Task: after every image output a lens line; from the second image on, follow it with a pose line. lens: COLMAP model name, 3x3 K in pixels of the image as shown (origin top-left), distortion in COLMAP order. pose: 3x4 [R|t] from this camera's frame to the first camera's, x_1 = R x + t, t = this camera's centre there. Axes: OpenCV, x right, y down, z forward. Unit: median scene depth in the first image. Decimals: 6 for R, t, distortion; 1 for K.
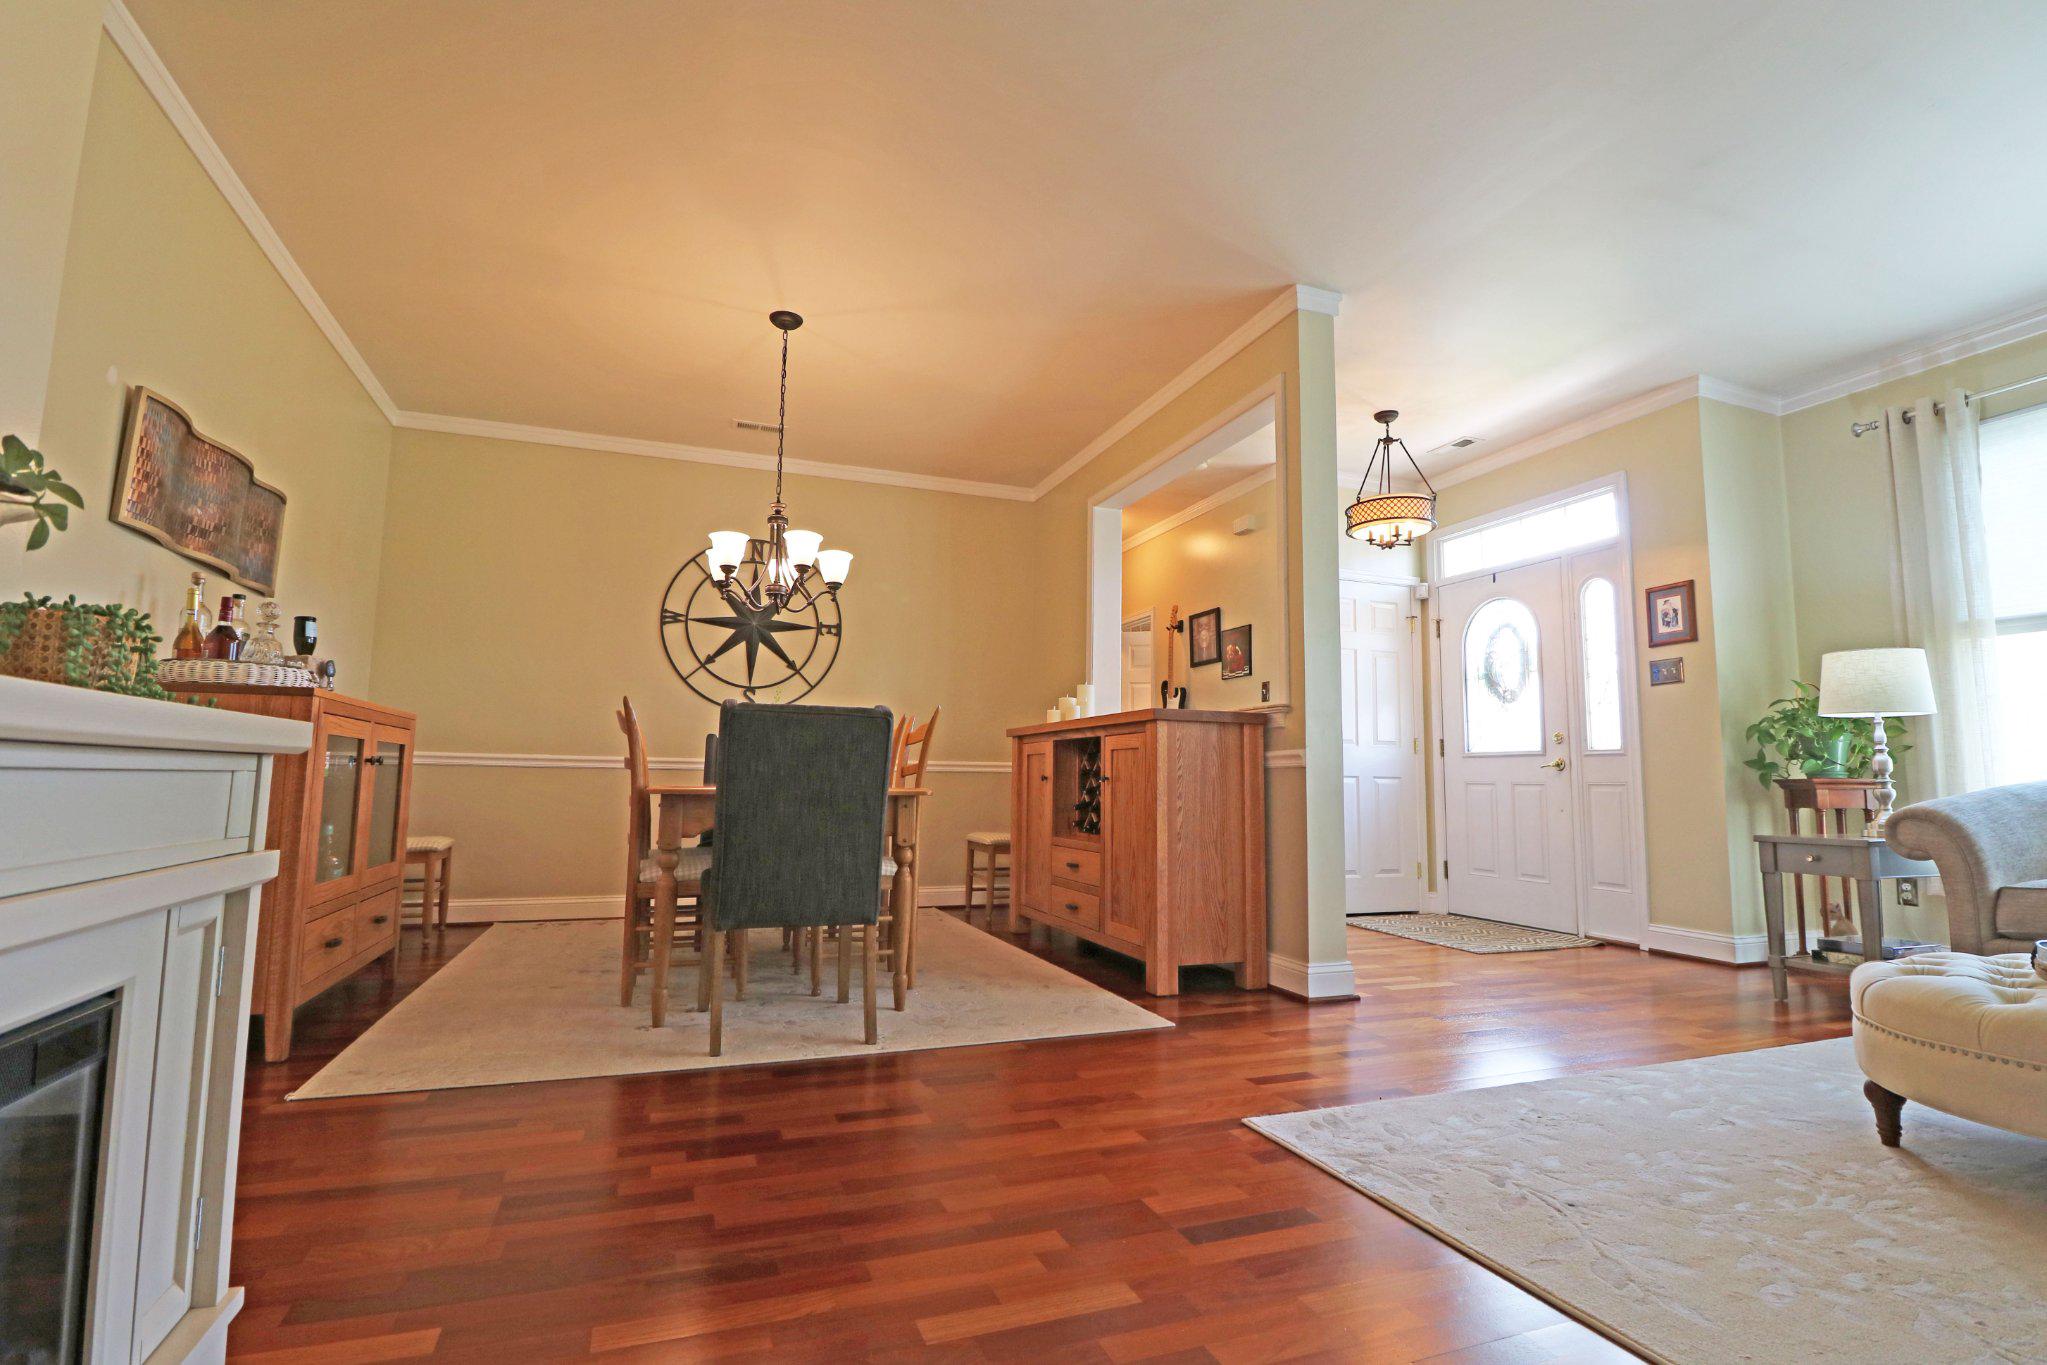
lens RADIAL K [[997.1, 0, 1047.5], [0, 997.1, 669.8], [0, 0, 1]] dist [-0.005343, -0.003788]
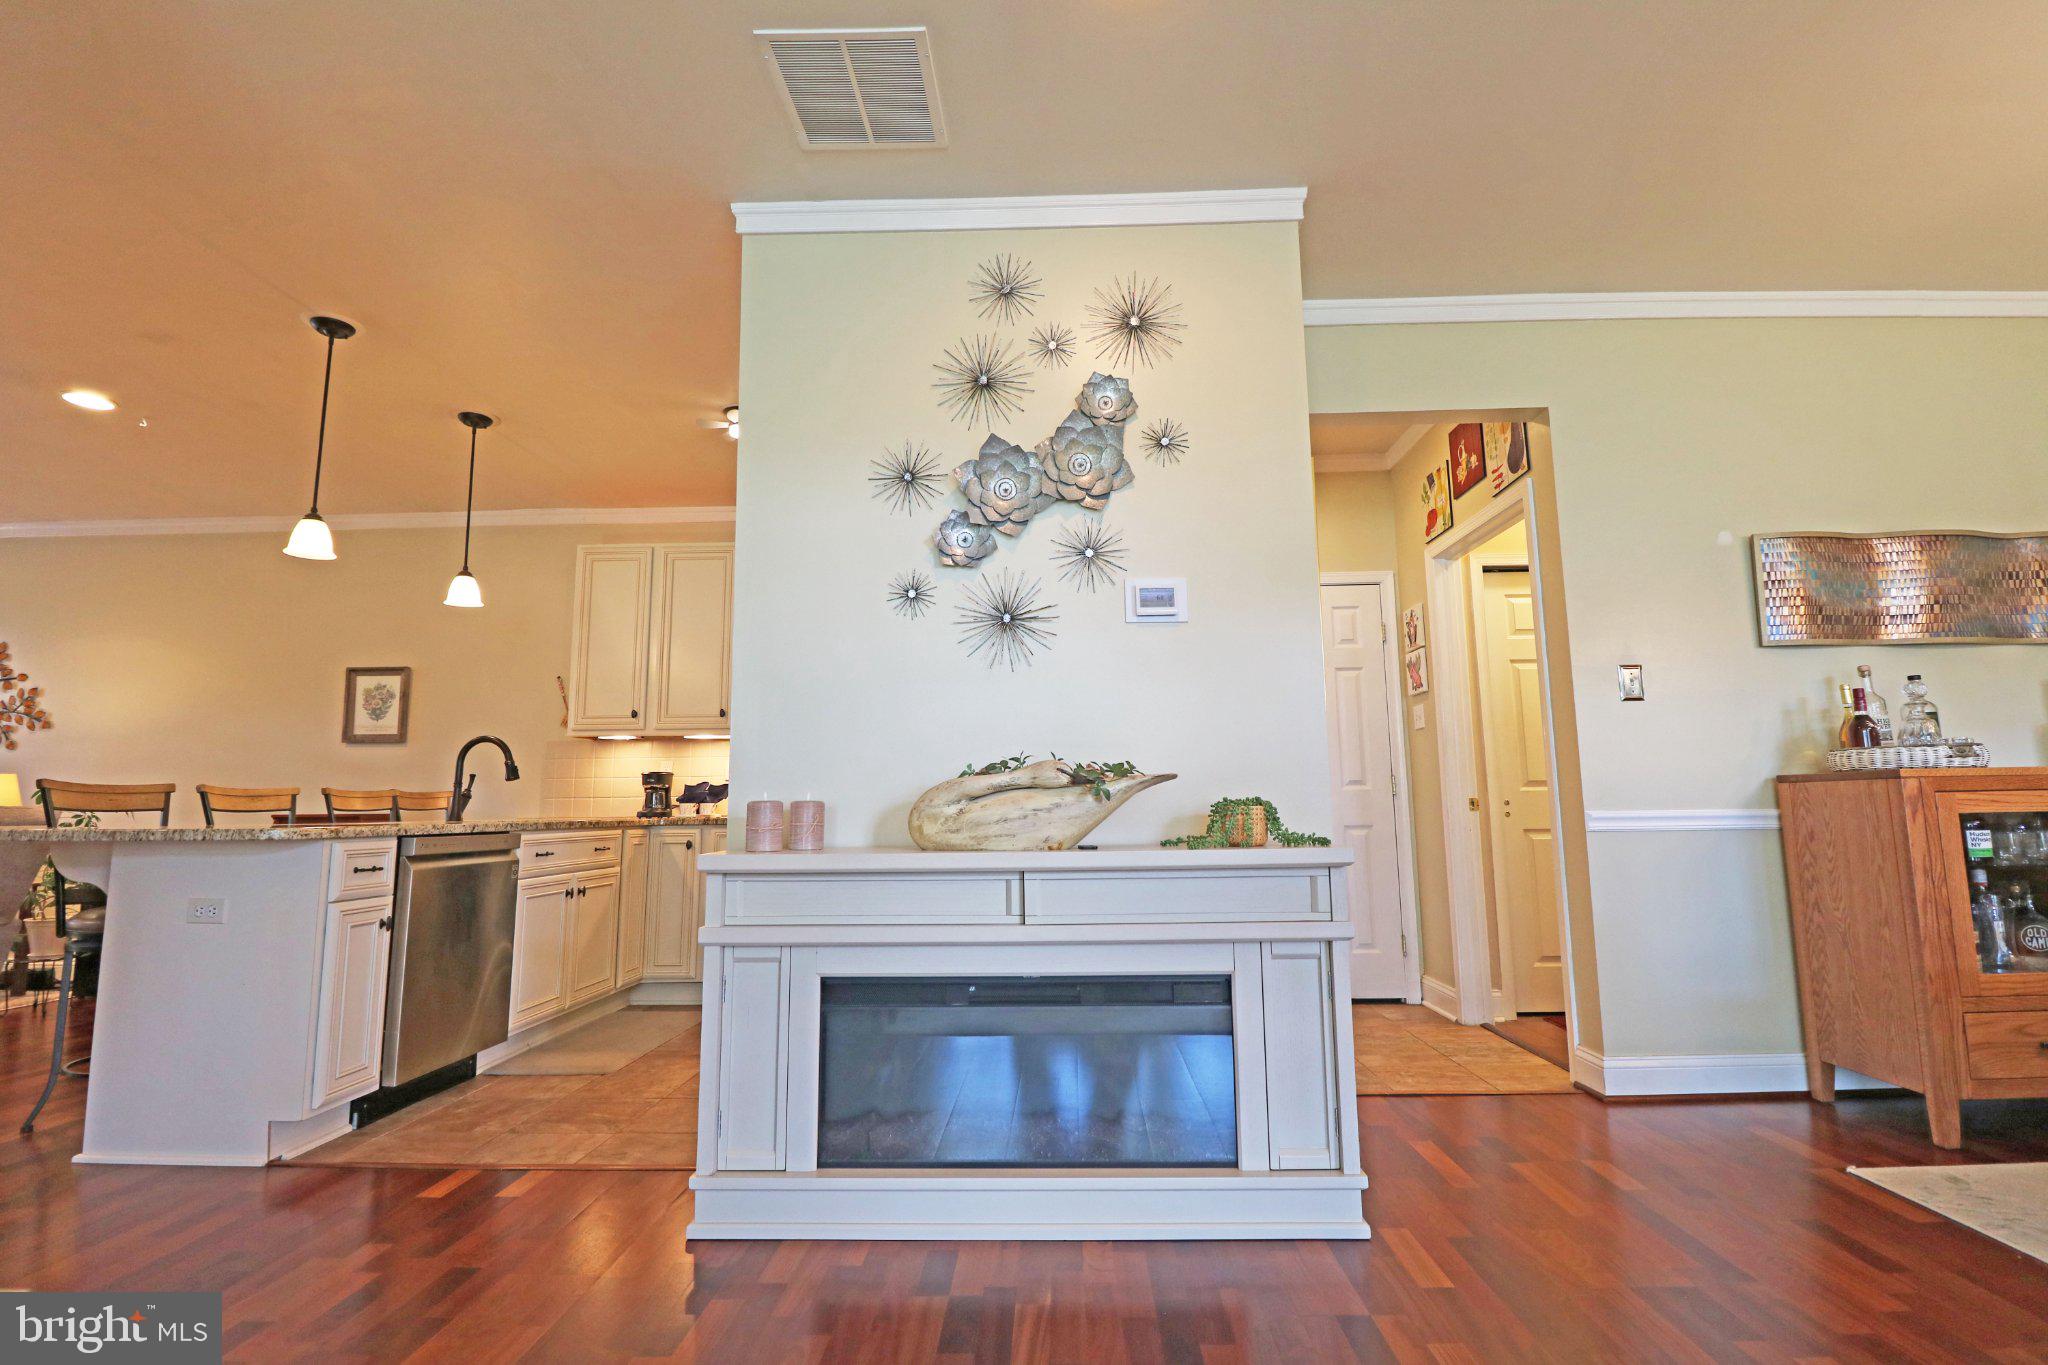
lens RADIAL K [[954.2, 0, 1034.8], [0, 954.2, 670.1], [0, 0, 1]] dist [-0.001300, -0.011318]
pose [[-0.386610, -0.138078, -0.911848, 0.284901], [0.113289, 0.974130, -0.195542, 0.005118], [0.915259, -0.178901, -0.360966, 0.338623]]
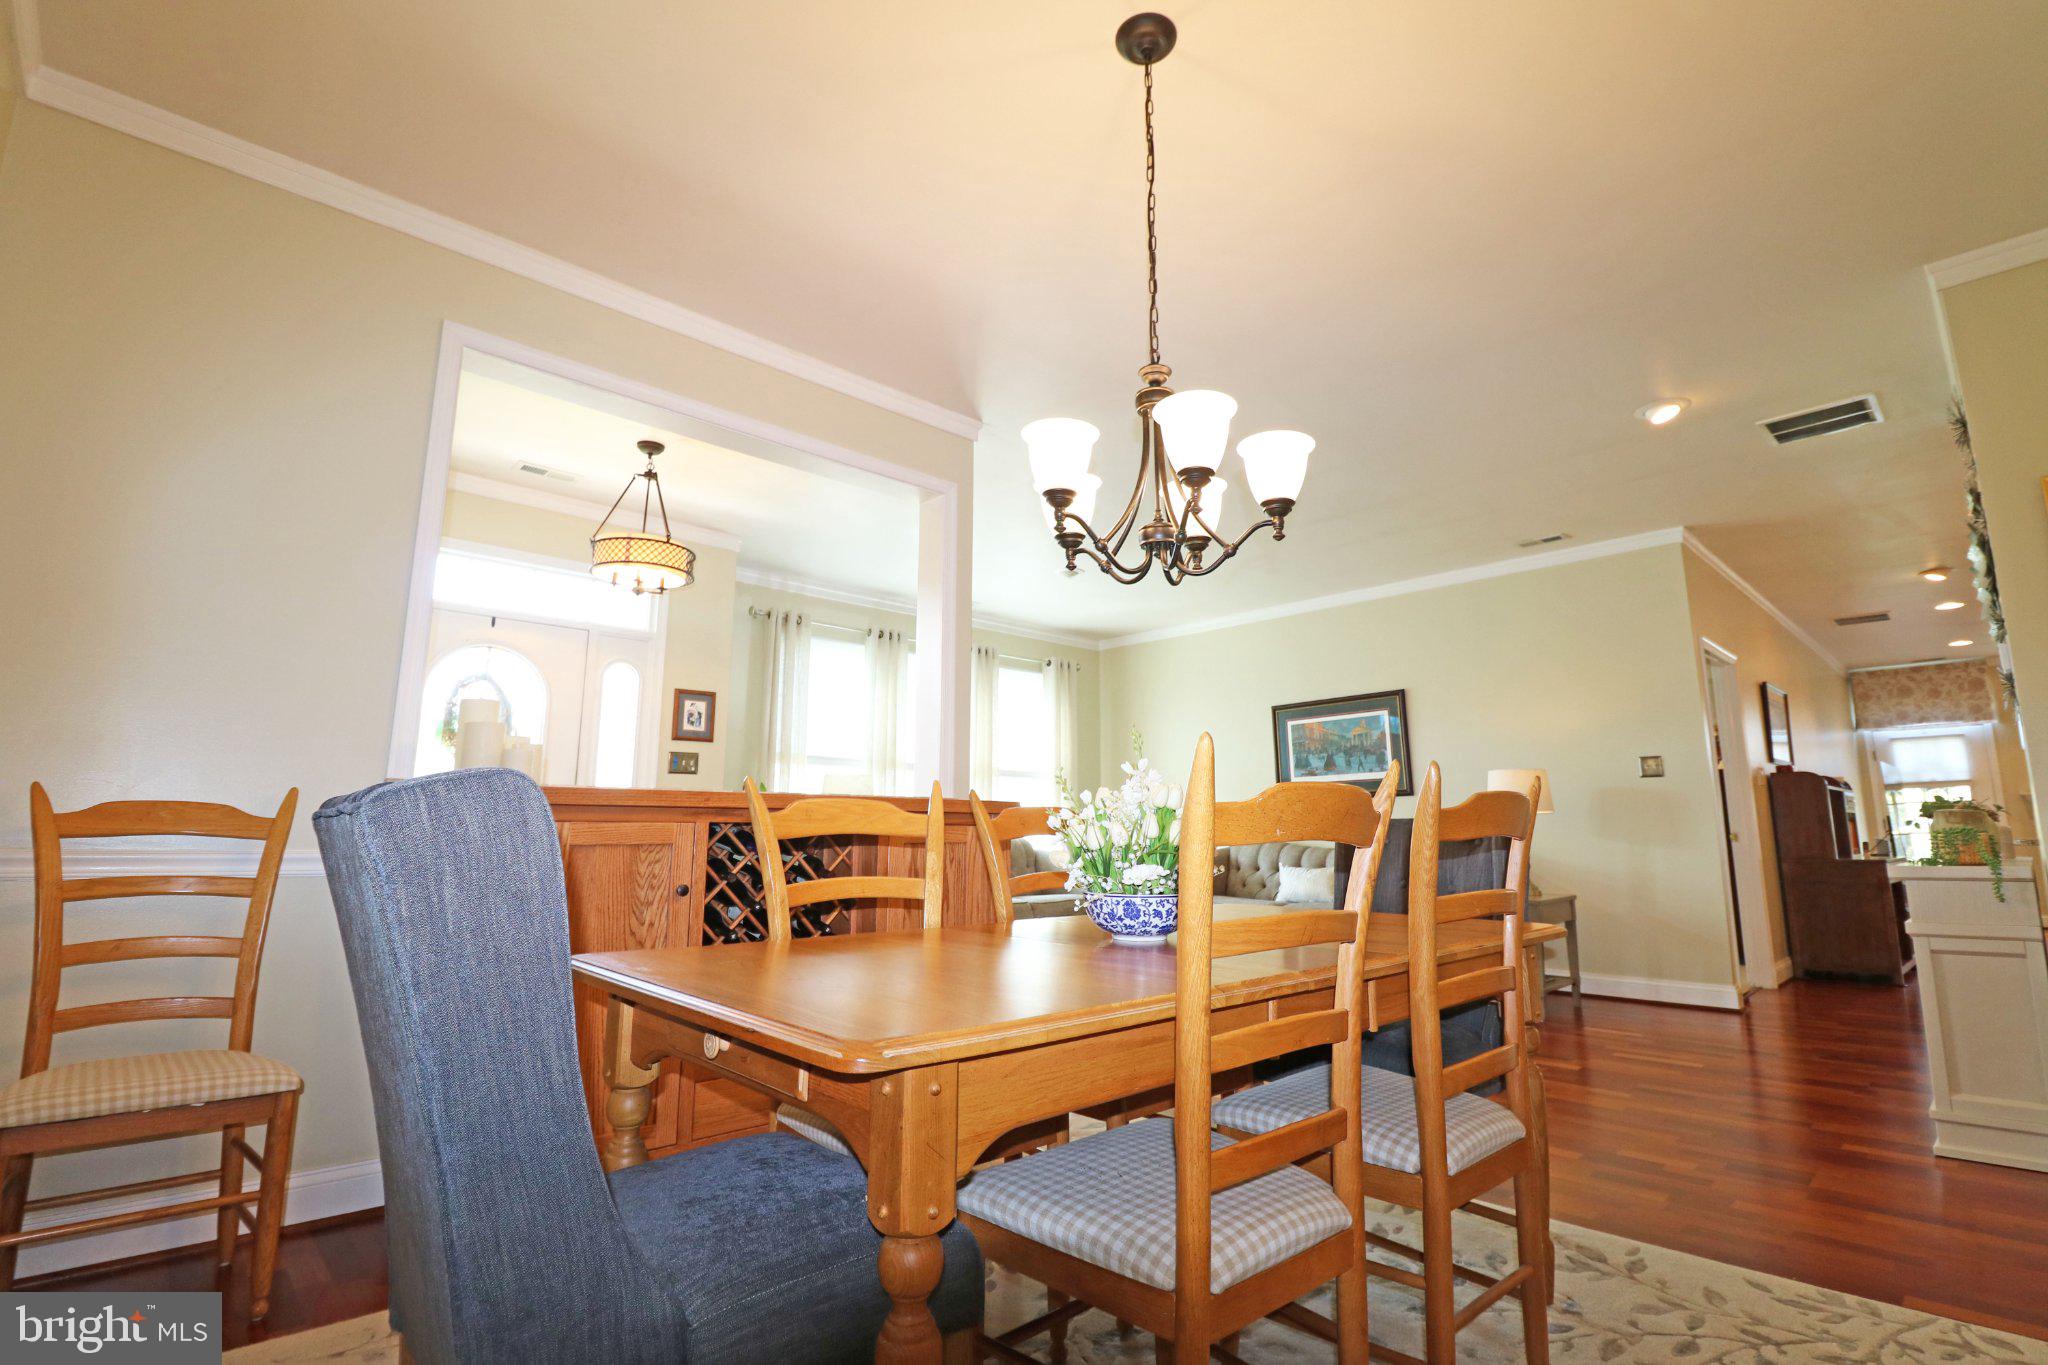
lens RADIAL K [[954.2, 0, 1033.5], [0, 954.2, 686.1], [0, 0, 1]] dist [-0.001300, -0.011318]
pose [[-0.377333, 0.130954, 0.916772, -0.594127], [-0.112149, 0.976204, -0.185603, 0.078646], [-0.919262, -0.172850, -0.353668, 1.048588]]
